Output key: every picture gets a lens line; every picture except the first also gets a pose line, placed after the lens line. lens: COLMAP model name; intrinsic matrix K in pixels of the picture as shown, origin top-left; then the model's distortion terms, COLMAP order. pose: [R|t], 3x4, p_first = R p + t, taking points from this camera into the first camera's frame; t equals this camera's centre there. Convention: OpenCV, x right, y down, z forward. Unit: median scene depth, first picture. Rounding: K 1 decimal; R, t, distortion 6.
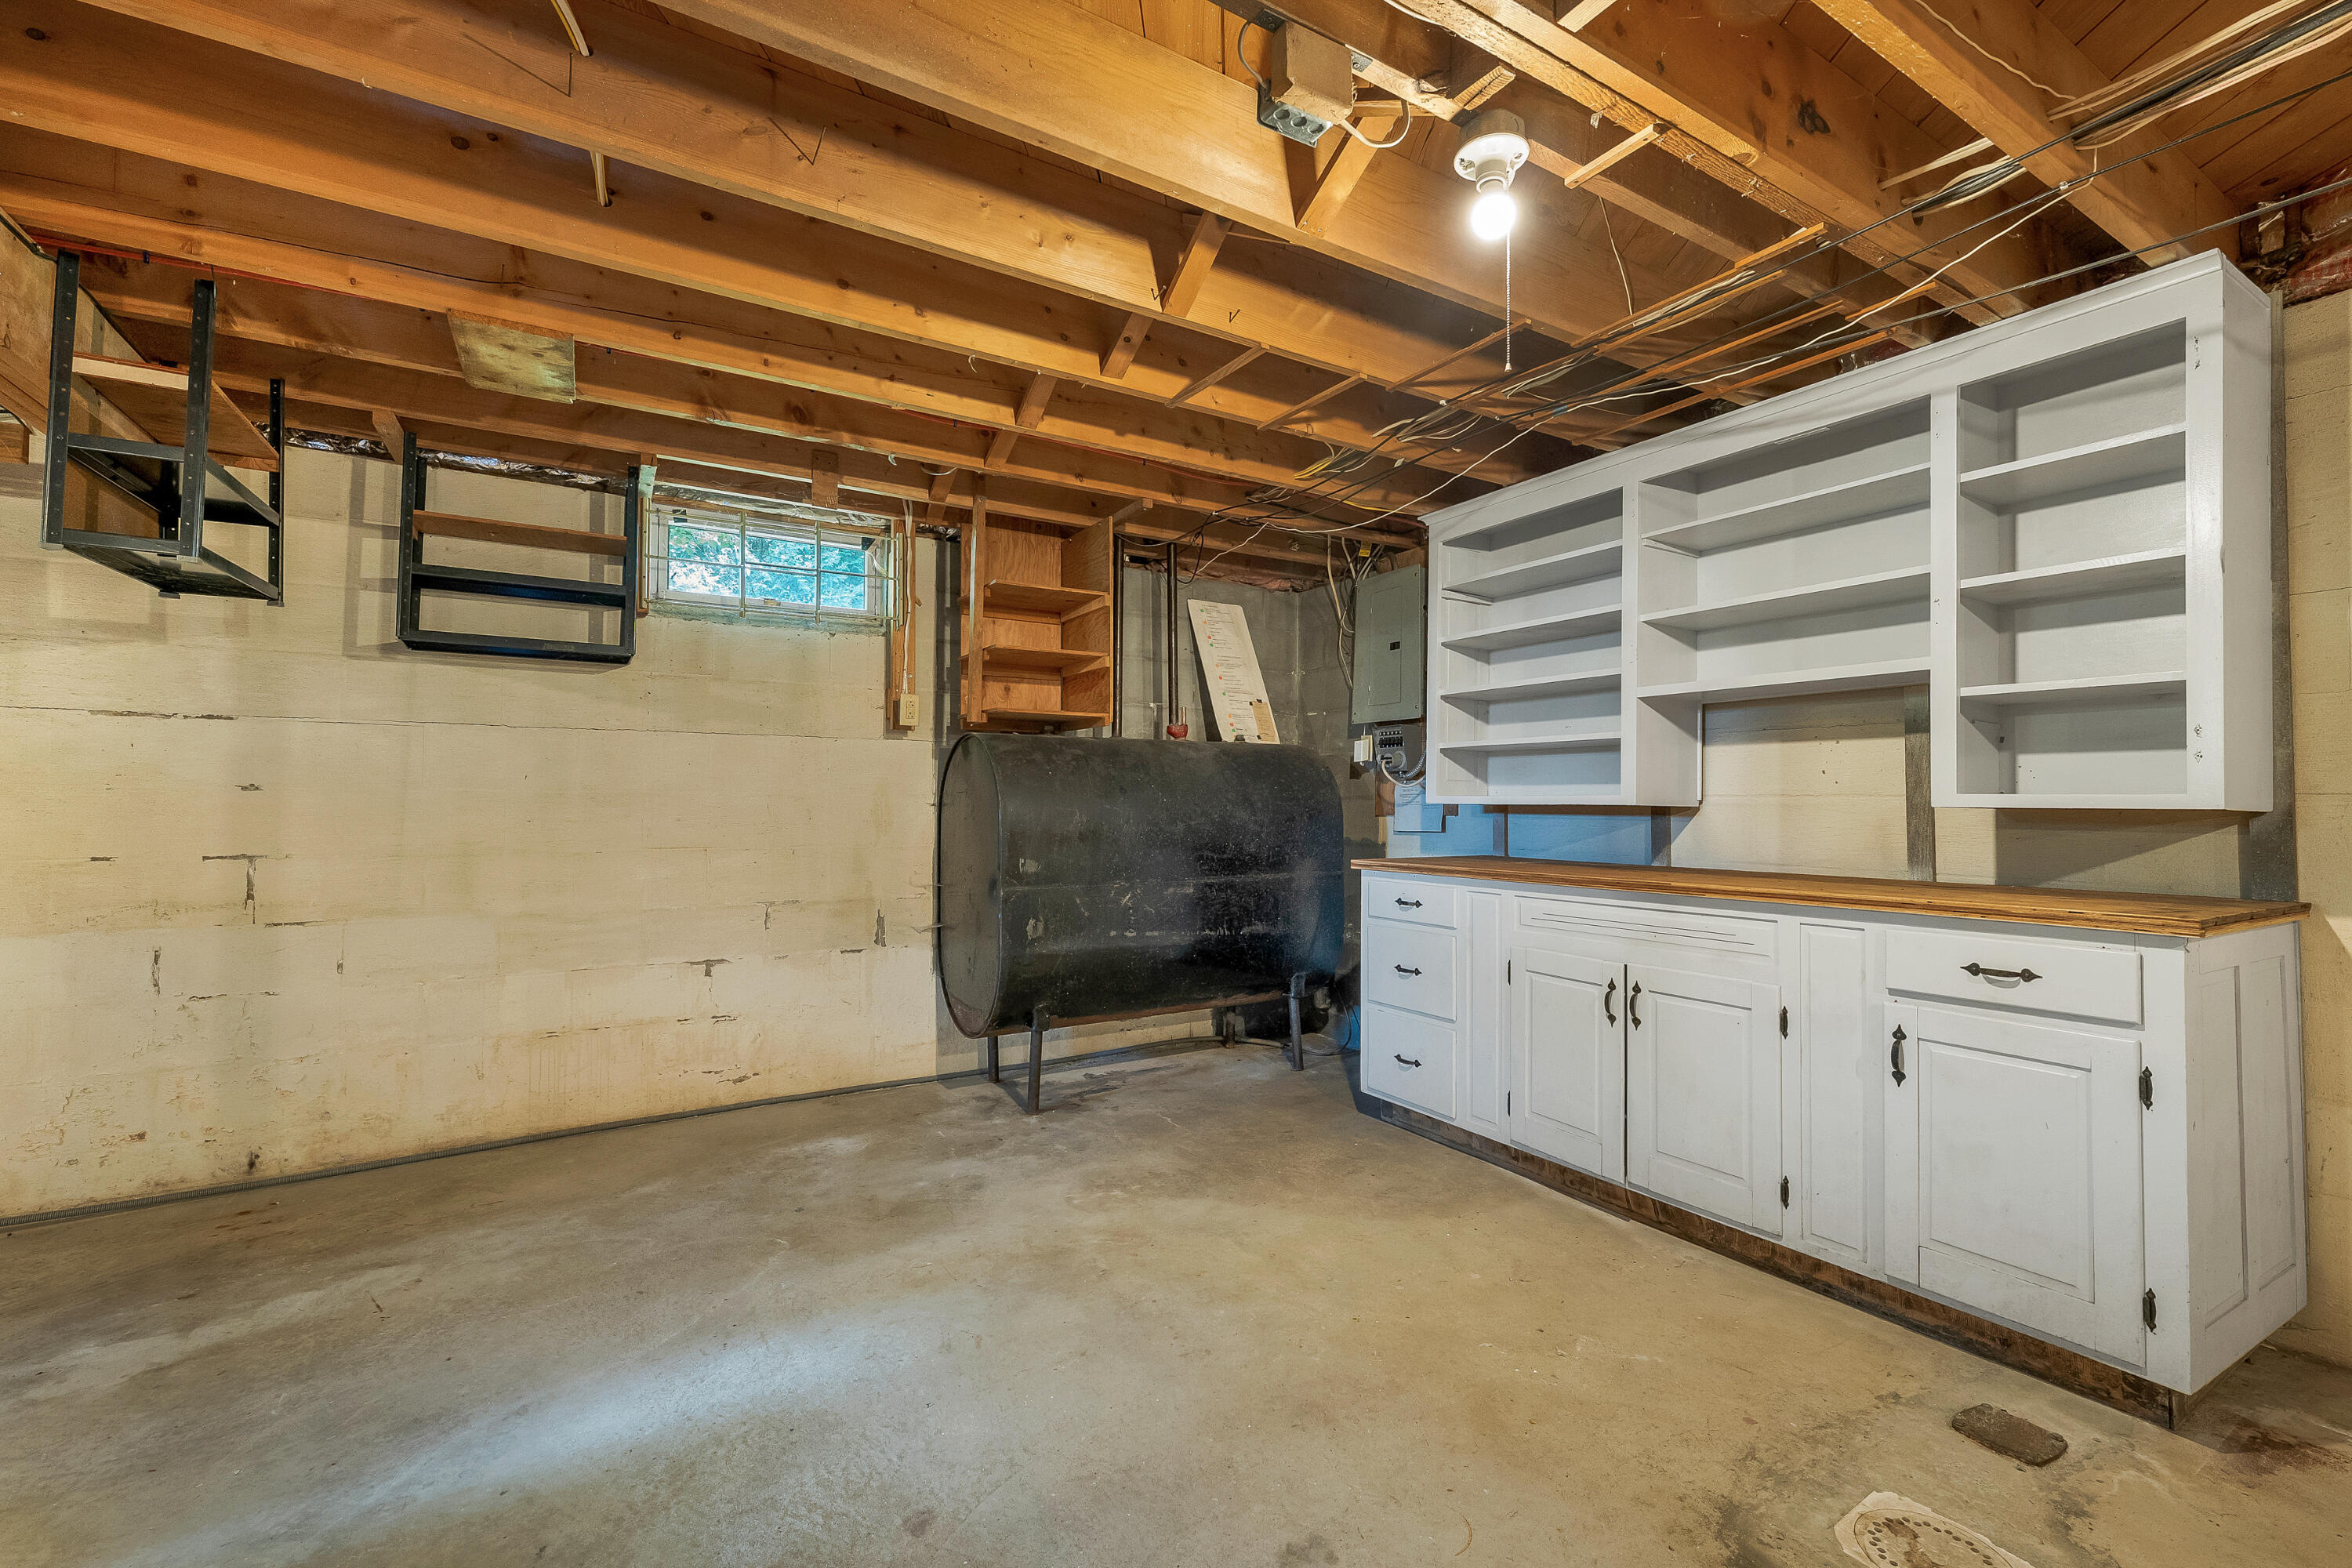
lens RADIAL K [[985.0, 0, 1156.1], [0, 985.0, 778.8], [0, 0, 1]] dist [0.000234, -0.000014]
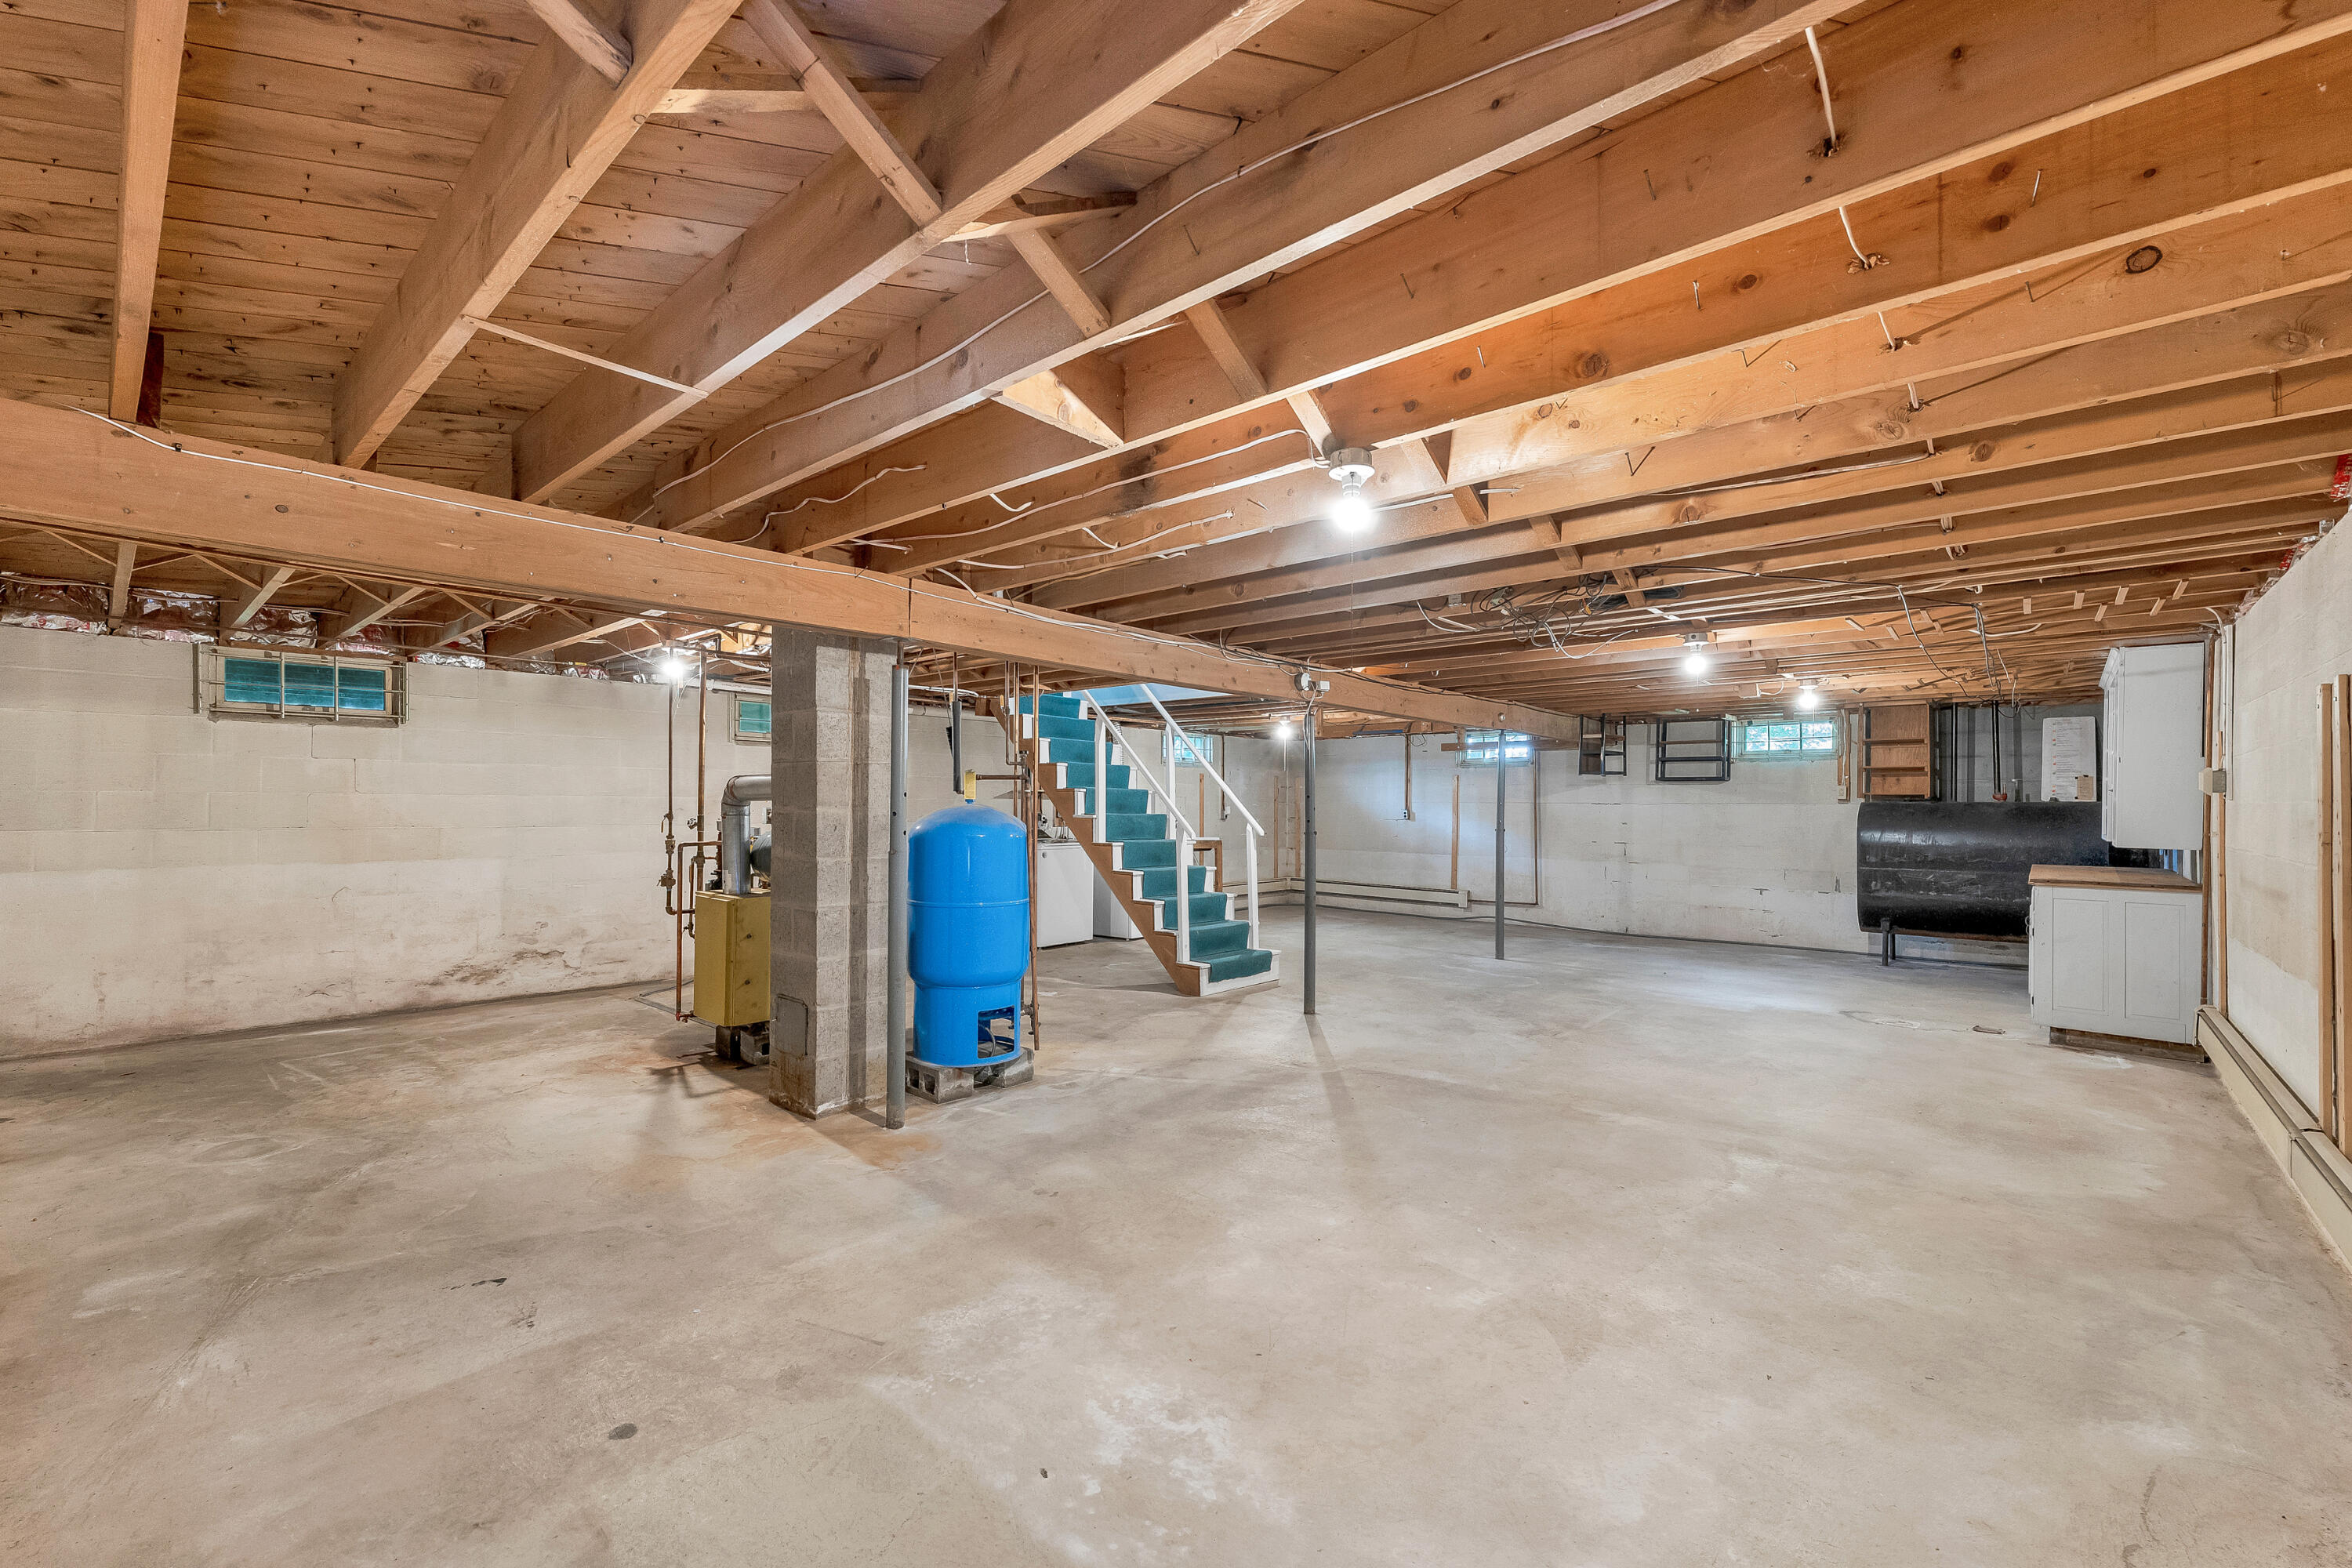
lens RADIAL K [[985.0, 0, 1164.0], [0, 985.0, 799.8], [0, 0, 1]] dist [0.000234, -0.000014]
pose [[0.293513, -0.011559, -0.955885, 1.679823], [0.008245, 0.999920, -0.009560, -0.046511], [0.955919, -0.005075, 0.293585, -1.375558]]
